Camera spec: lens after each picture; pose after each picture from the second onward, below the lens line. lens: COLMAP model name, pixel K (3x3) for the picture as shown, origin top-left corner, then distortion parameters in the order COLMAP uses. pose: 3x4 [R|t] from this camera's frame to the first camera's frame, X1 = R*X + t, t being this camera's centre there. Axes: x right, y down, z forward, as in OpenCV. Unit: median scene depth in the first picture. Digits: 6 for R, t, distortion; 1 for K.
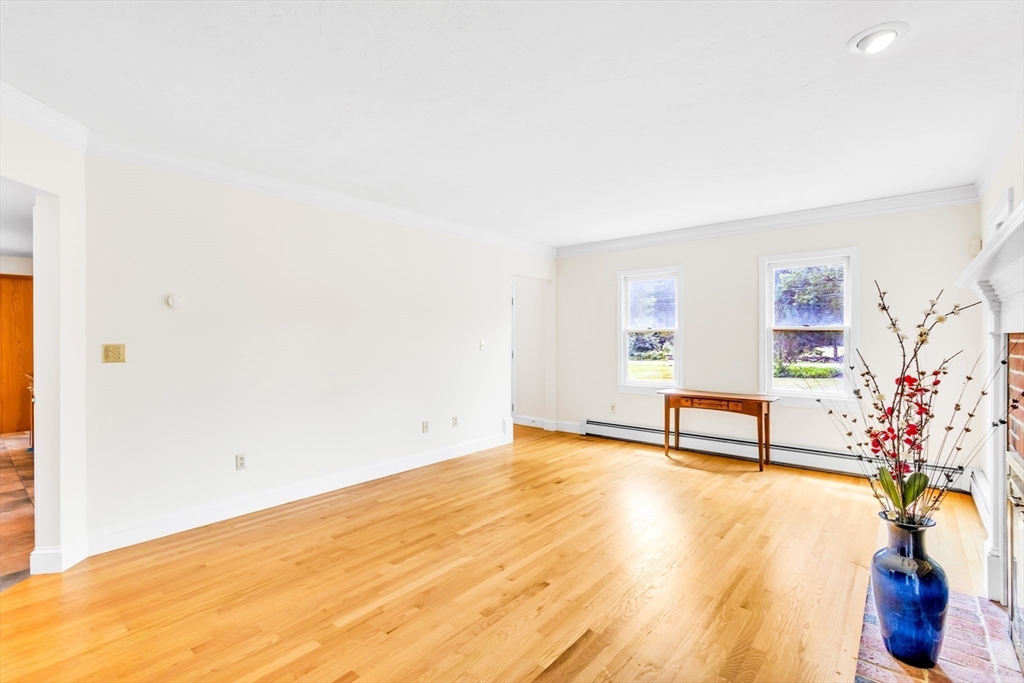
lens RADIAL K [[473.6, 0, 513.0], [0, 473.6, 339.0], [0, 0, 1]] dist [0.006423, -0.001923]
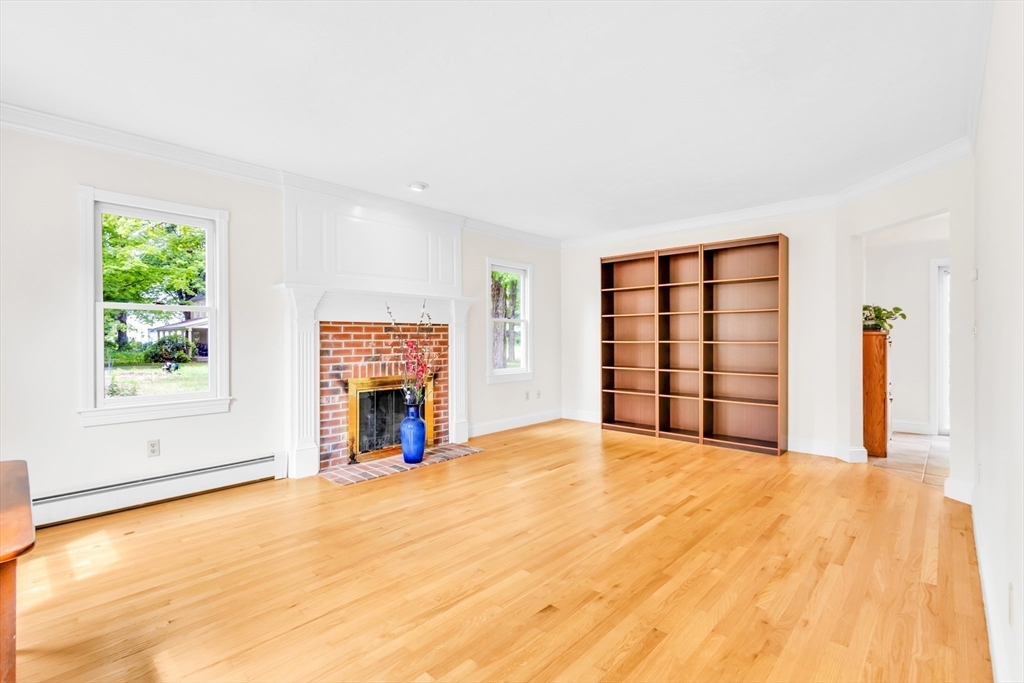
lens RADIAL K [[473.6, 0, 513.7], [0, 473.6, 341.5], [0, 0, 1]] dist [0.006423, -0.001923]
pose [[-0.999007, 0.007590, 0.043908, 0.131068], [0.008114, 0.999898, 0.011775, 0.033888], [-0.043814, 0.012120, -0.998966, 1.797991]]
